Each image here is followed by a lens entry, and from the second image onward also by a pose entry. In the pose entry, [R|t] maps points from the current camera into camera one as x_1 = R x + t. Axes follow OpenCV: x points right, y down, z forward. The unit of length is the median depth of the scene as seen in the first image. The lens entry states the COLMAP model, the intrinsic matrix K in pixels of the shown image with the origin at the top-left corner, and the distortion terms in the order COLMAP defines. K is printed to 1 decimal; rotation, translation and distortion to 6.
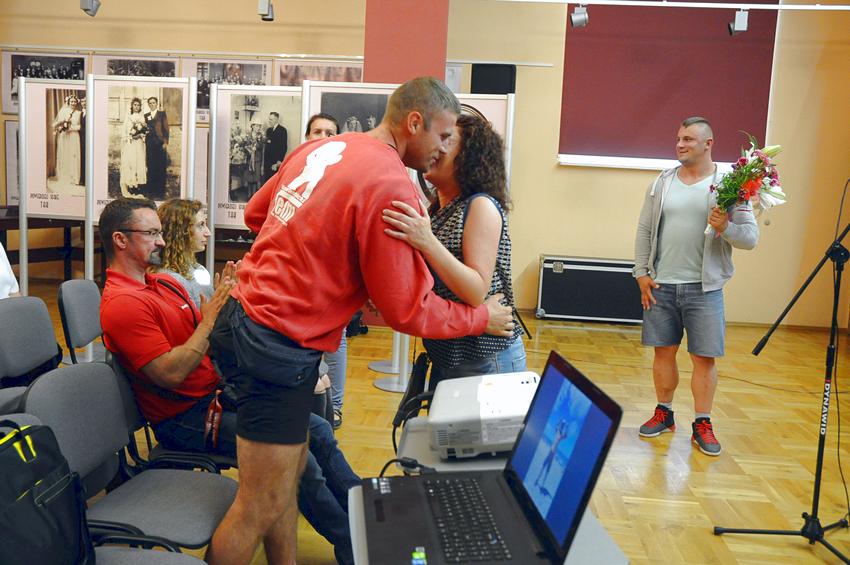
lens RADIAL K [[820.7, 0, 409.6], [0, 820.7, 275.4], [0, 0, 1]] dist [-0.114928, 0.216591]
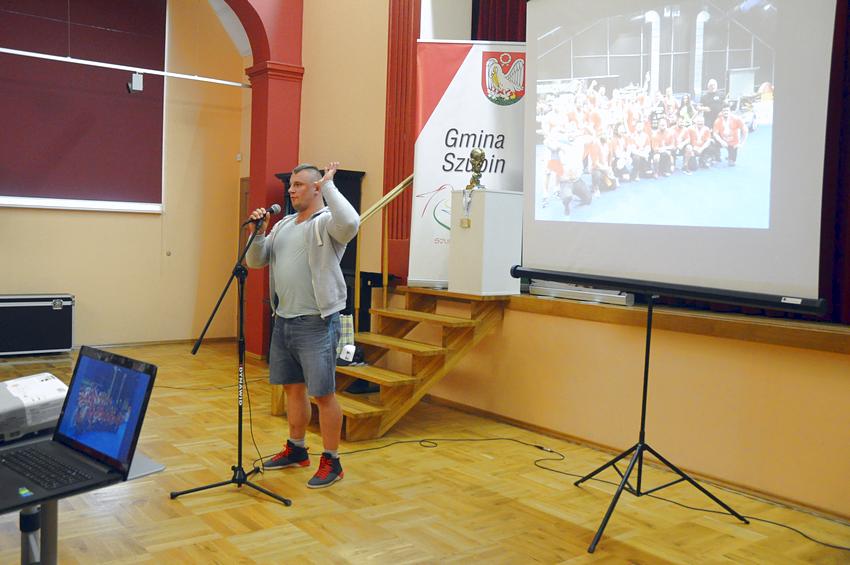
lens RADIAL K [[820.7, 0, 409.6], [0, 820.7, 275.4], [0, 0, 1]] dist [-0.114928, 0.216591]
pose [[0.744467, -0.054782, 0.665408, -0.154757], [0.083632, 0.996430, -0.011534, 0.016467], [-0.662401, 0.064236, 0.746391, -0.197243]]
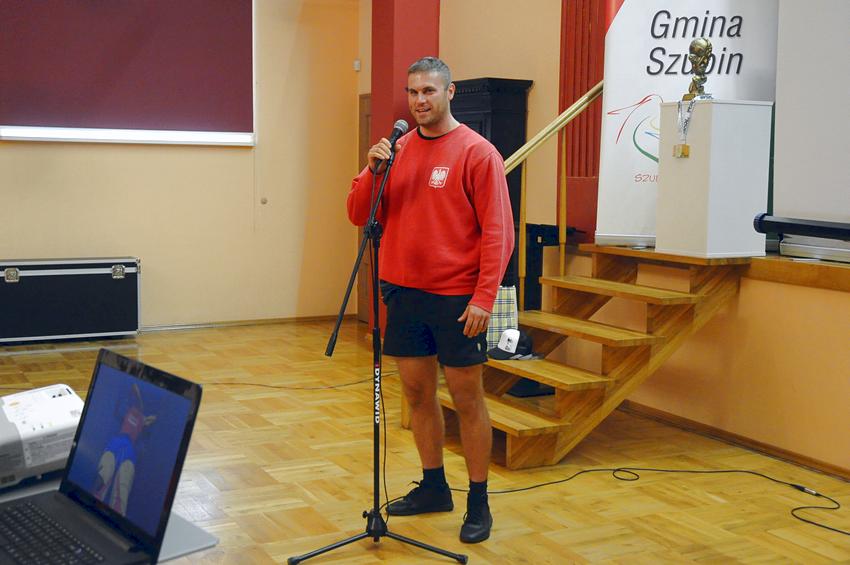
lens RADIAL K [[1093.9, 0, 411.2], [0, 1093.9, 279.9], [0, 0, 1]] dist [0.006218, 0.106589]
pose [[0.844213, -0.090213, 0.528362, -0.085089], [0.091337, 0.995530, 0.024040, 0.007546], [-0.528168, 0.027964, 0.848679, -0.116474]]
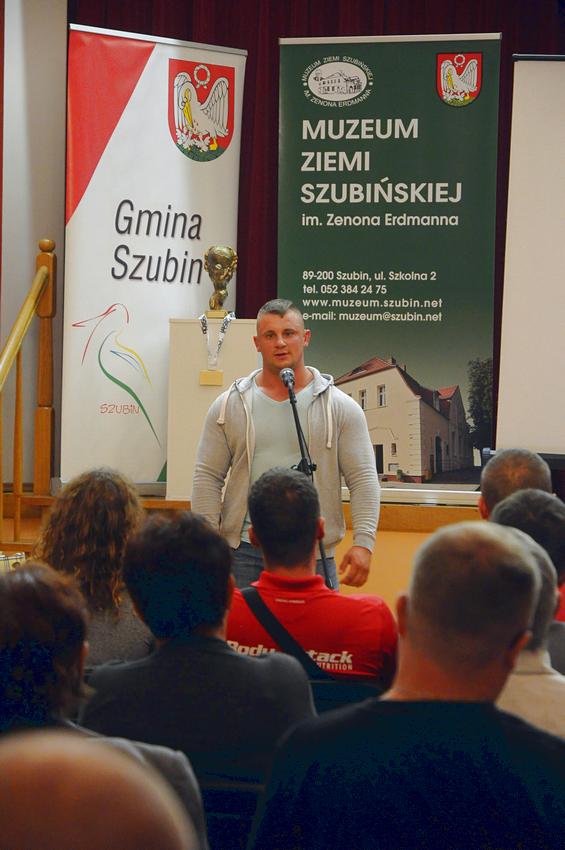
lens RADIAL K [[2668.0, 0, 282.5], [0, 2668.0, 425.0], [0, 0, 1]] dist [0.512141, 0.244190]
pose [[0.081870, -0.052370, 0.995266, -1.938342], [0.102549, 0.993761, 0.043855, -0.163910], [-0.991353, 0.098473, 0.086730, 0.587506]]
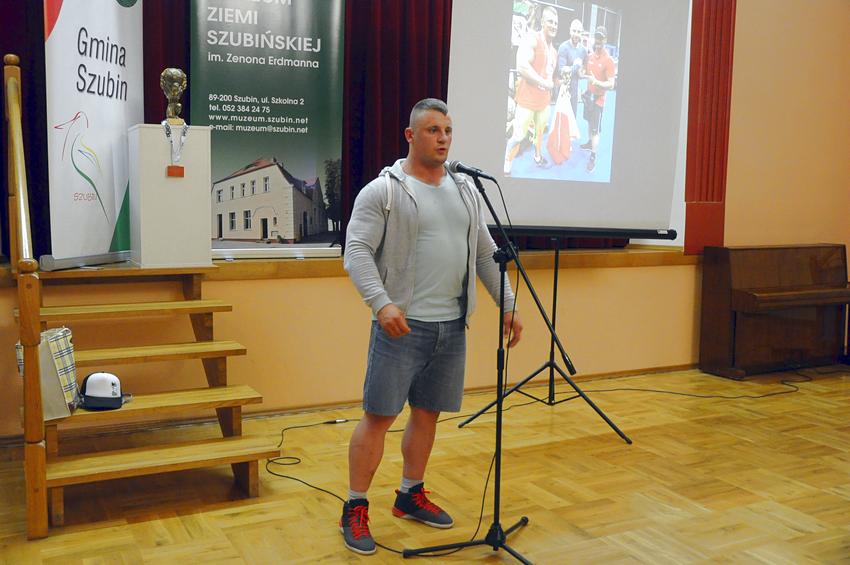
lens RADIAL K [[849.0, 0, 425.0], [0, 849.0, 282.5], [0, 0, 1]] dist [-0.120456, 0.203240]
pose [[-0.556262, -0.140853, 0.818983, -0.202964], [0.060564, 0.976039, 0.209000, -0.168375], [-0.828797, 0.165860, -0.534403, 1.285001]]
